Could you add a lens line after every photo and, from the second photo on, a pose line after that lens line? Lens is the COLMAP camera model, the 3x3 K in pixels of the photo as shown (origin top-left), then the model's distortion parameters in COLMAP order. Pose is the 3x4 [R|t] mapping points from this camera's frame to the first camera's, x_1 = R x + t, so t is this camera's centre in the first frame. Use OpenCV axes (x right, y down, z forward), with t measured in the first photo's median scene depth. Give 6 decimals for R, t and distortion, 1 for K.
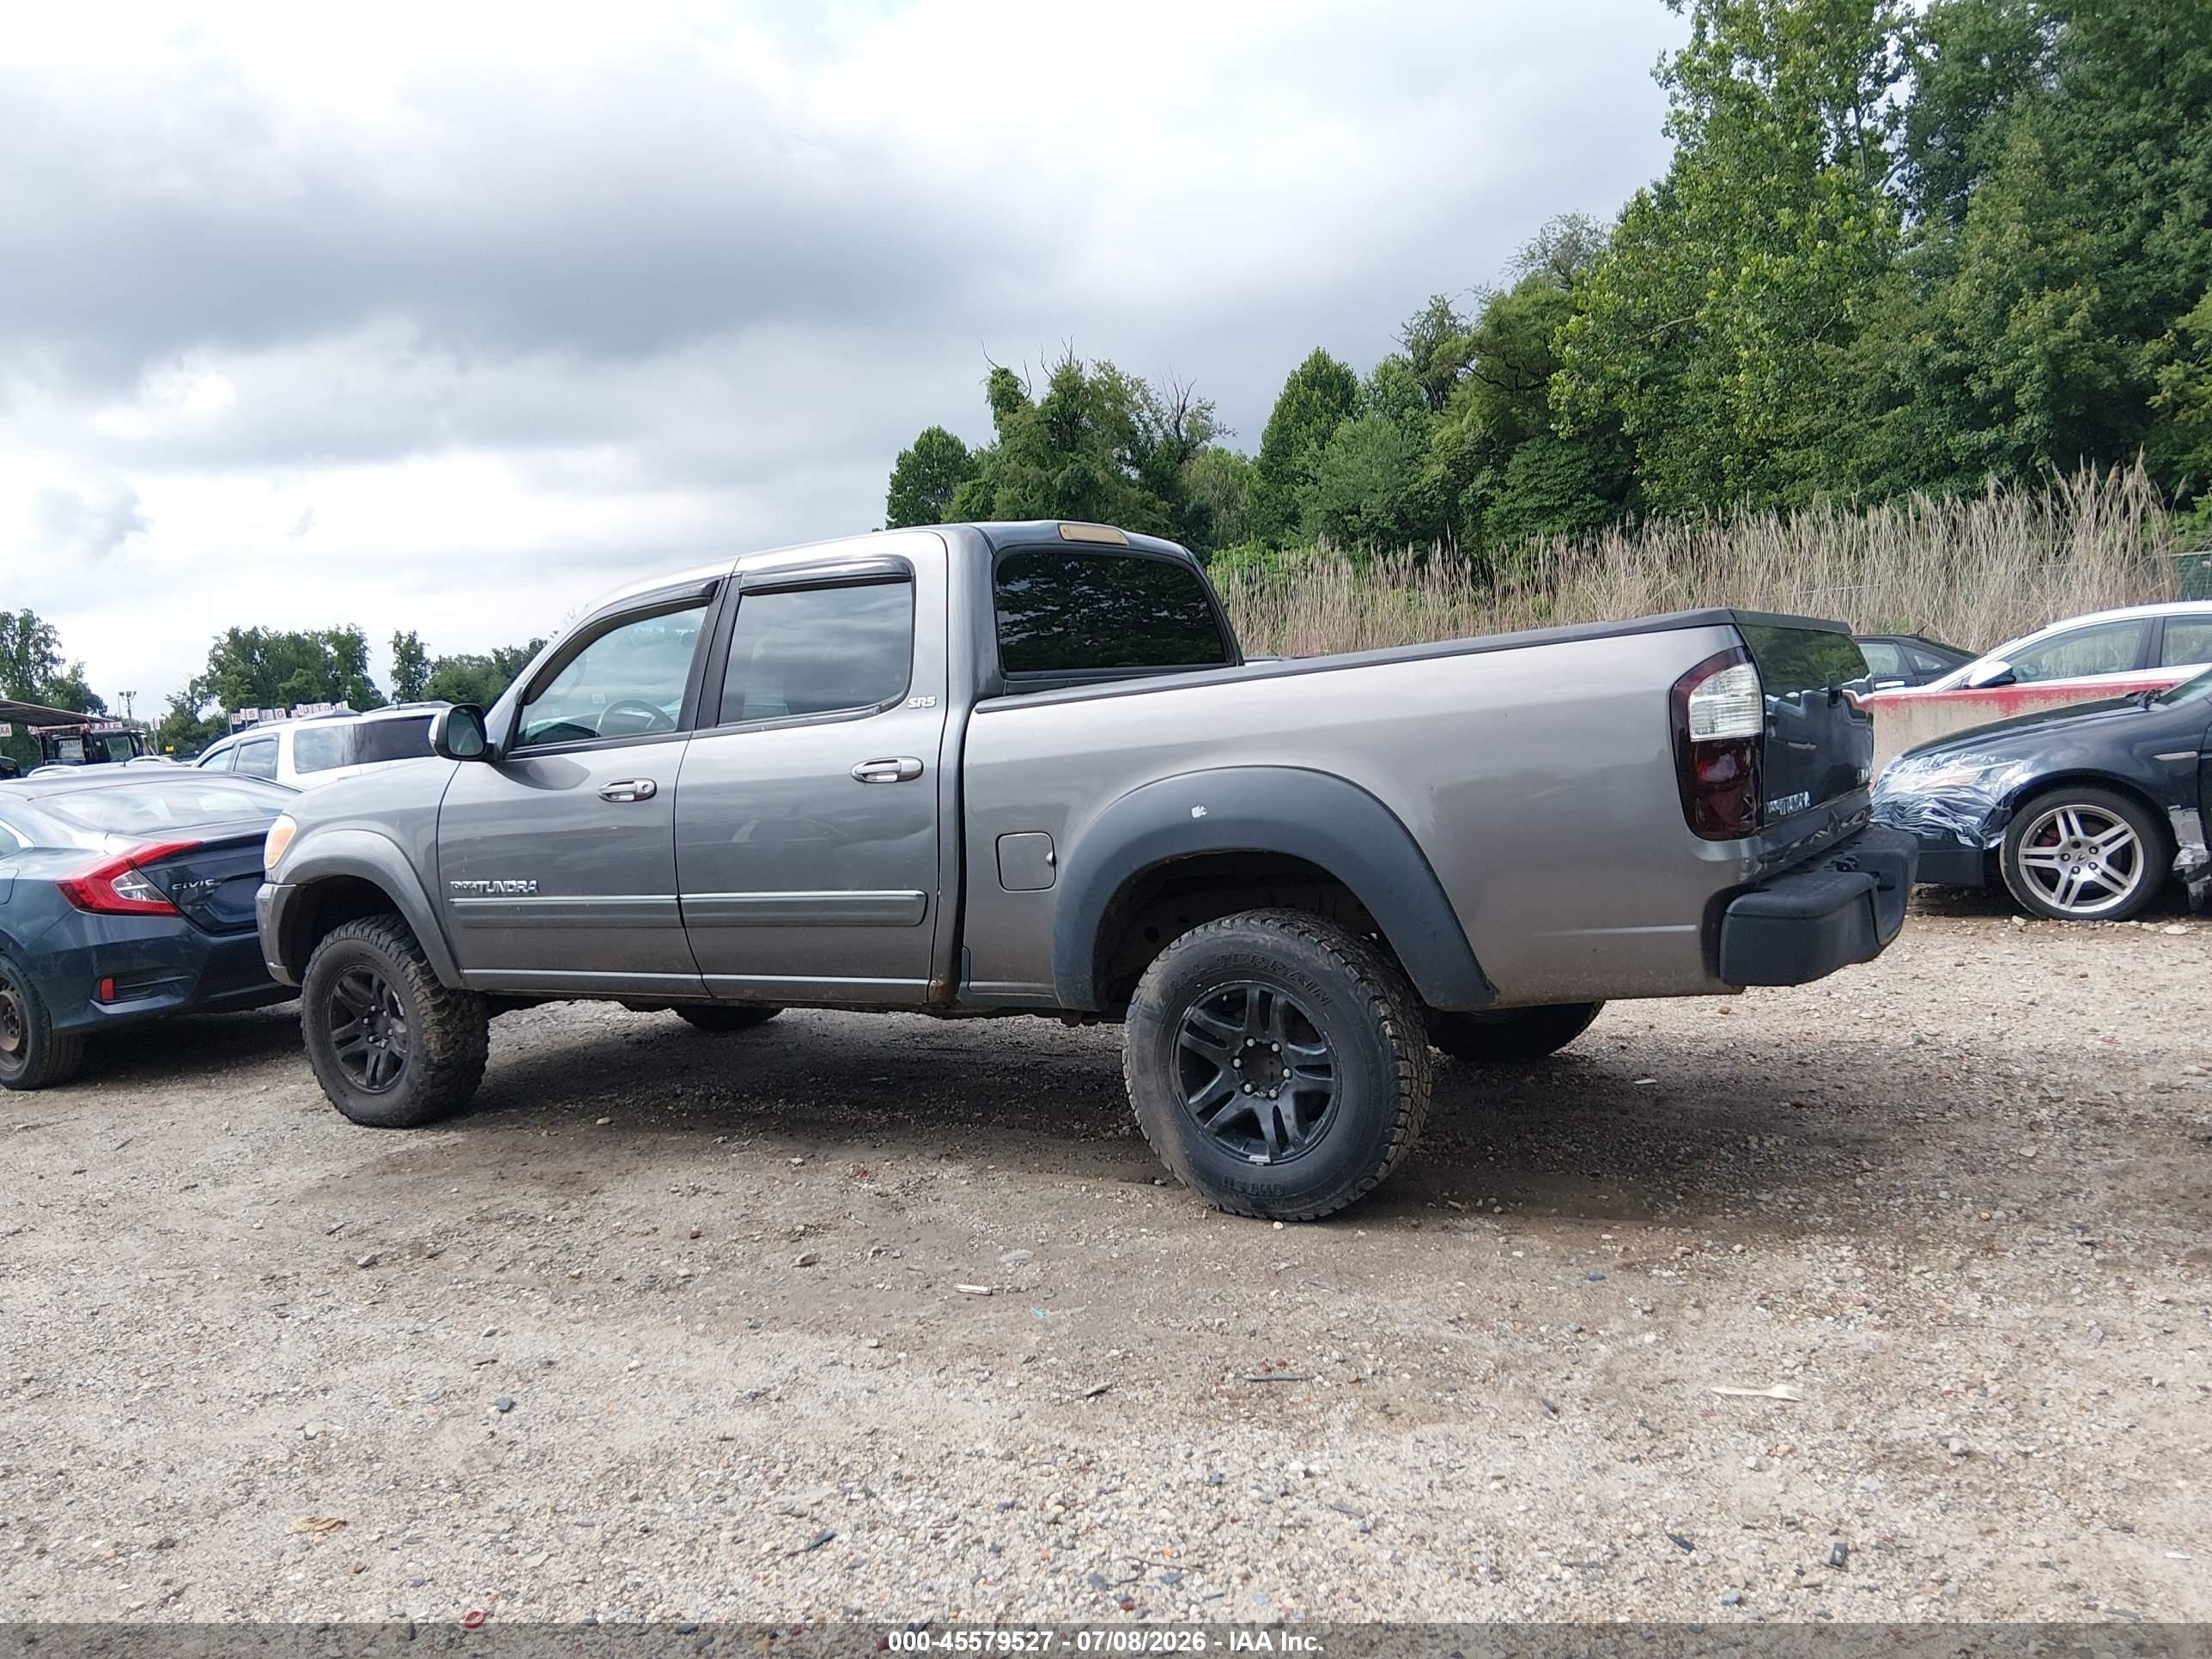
lens RADIAL K [[1983.9, 0, 1157.4], [0, 1983.9, 827.1], [0, 0, 1]] dist [0.100031, -0.236911]
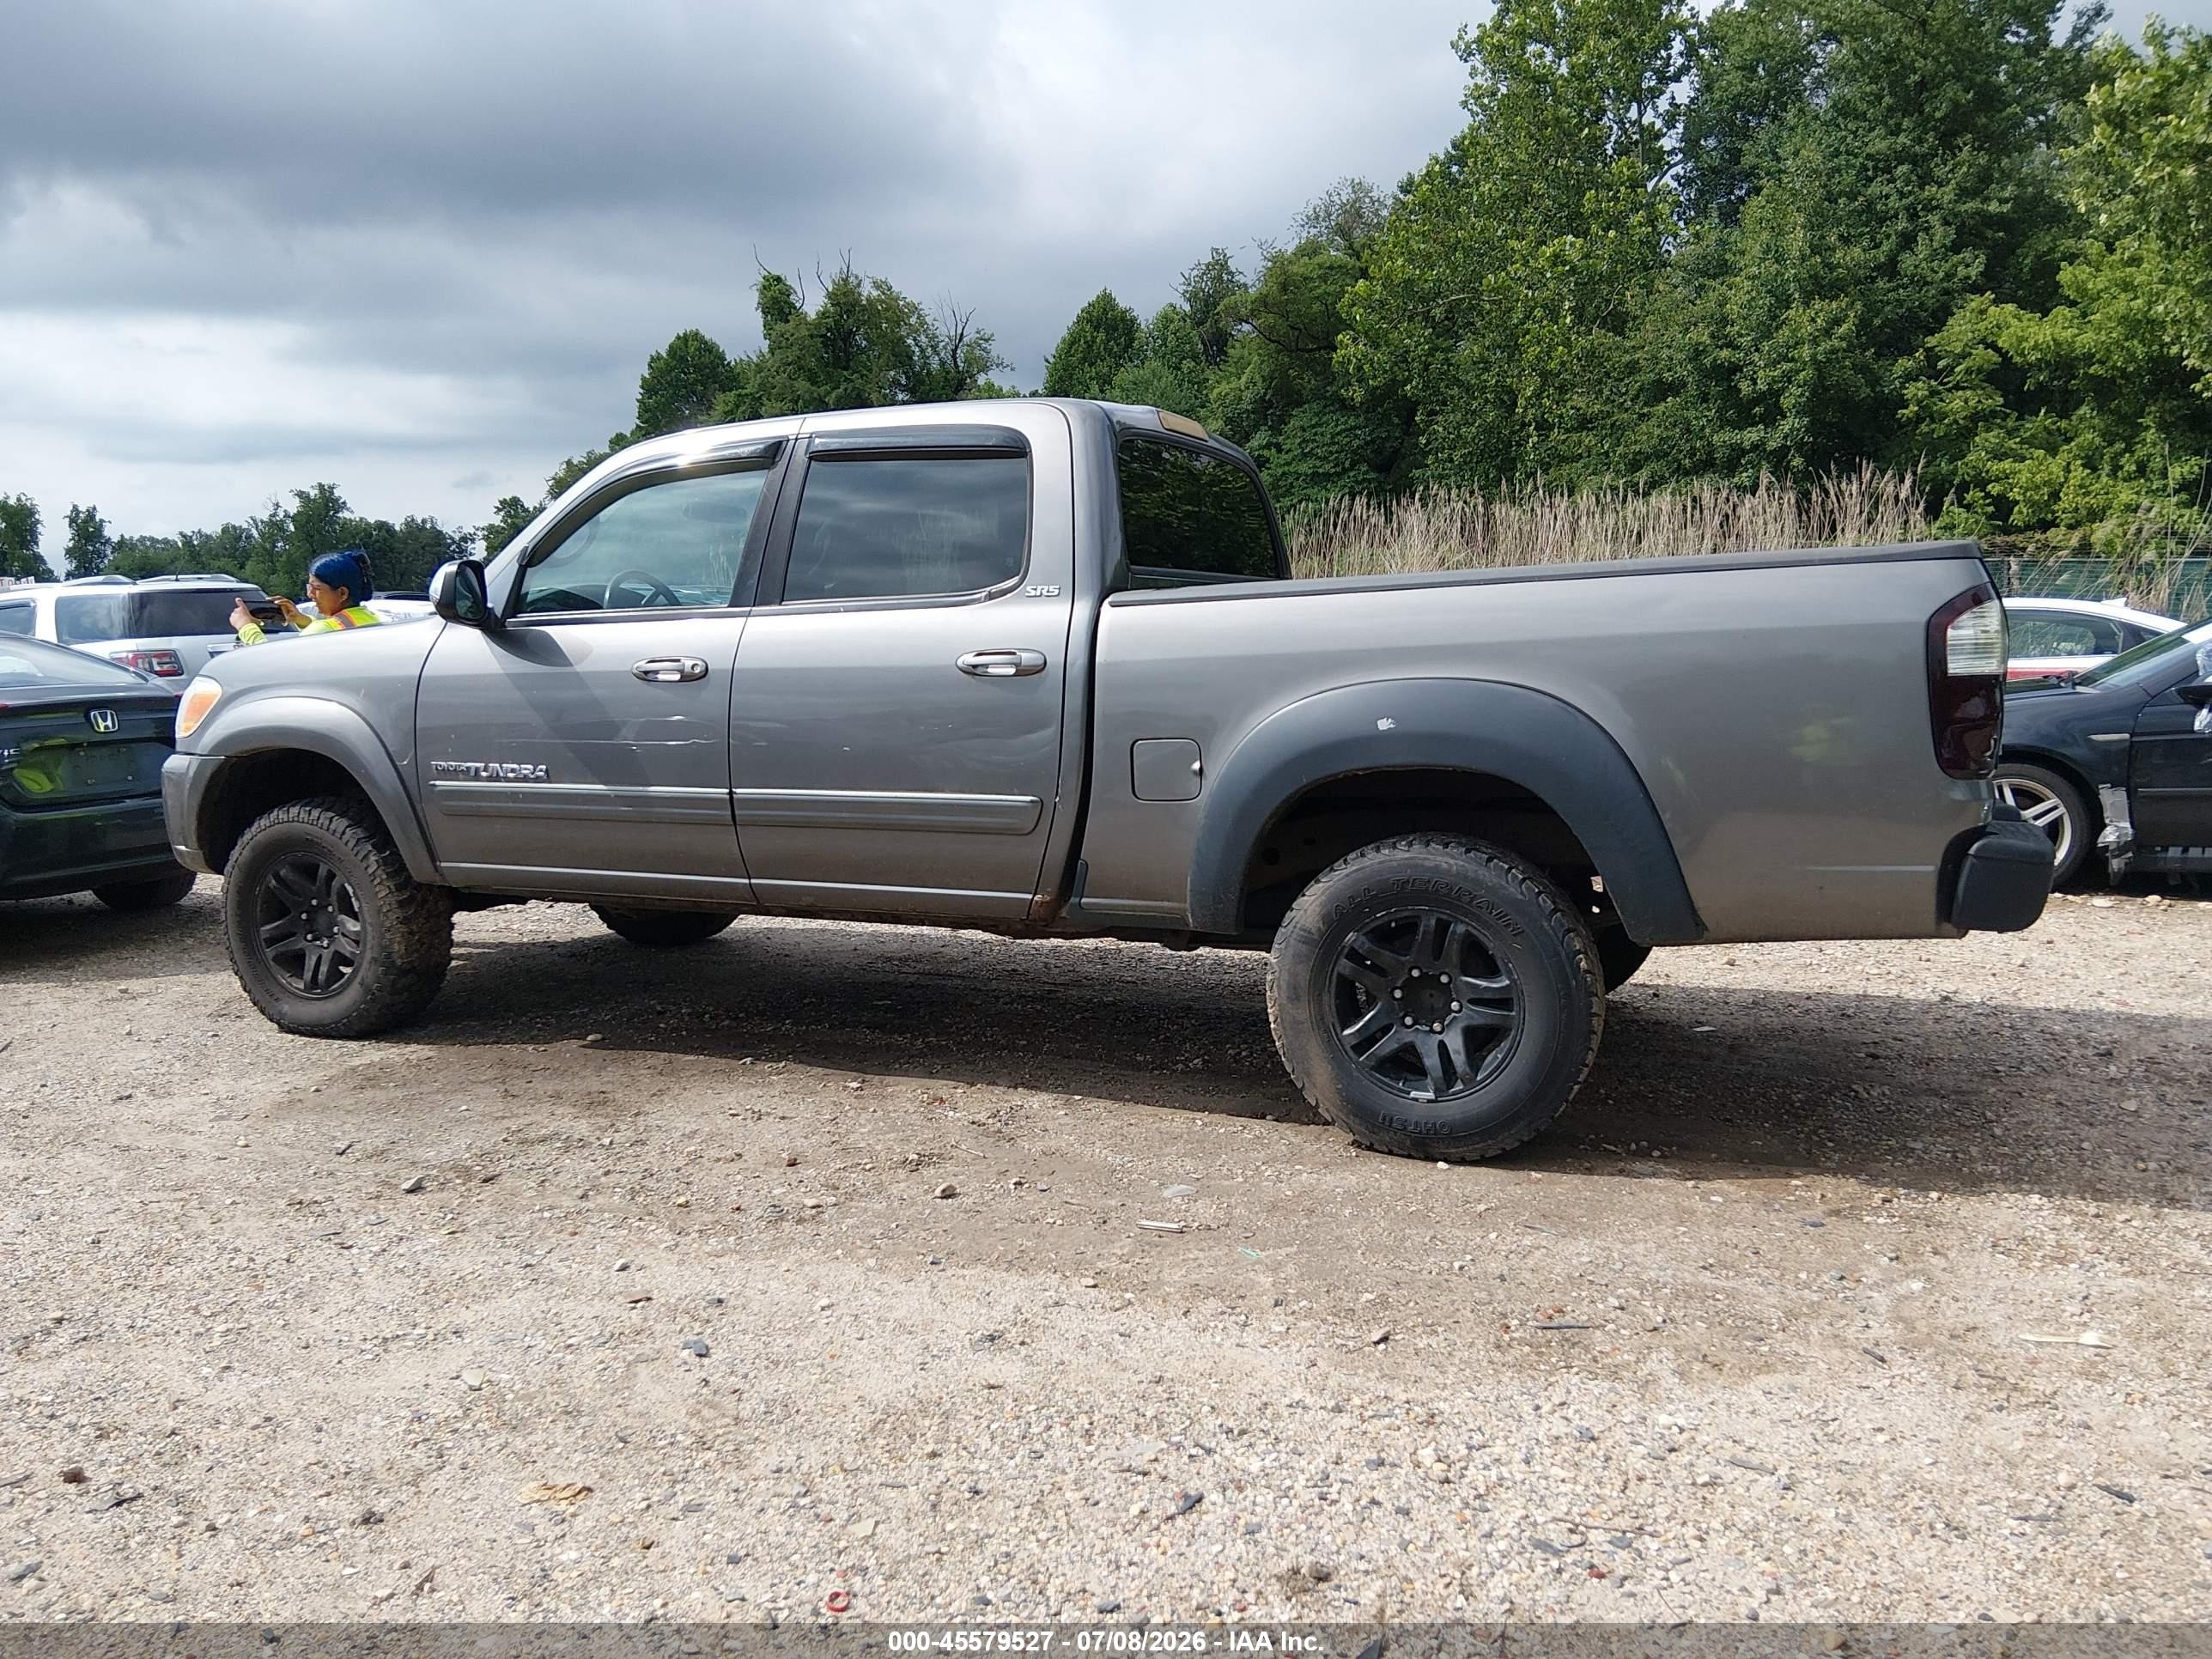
lens RADIAL K [[1937.0, 0, 1092.4], [0, 1937.0, 879.8], [0, 0, 1]] dist [0.129285, -0.316764]
pose [[0.982594, 0.045434, 0.180124, -0.263014], [-0.053955, 0.997630, 0.042691, 0.031916], [-0.177758, -0.051667, 0.982717, 0.117198]]
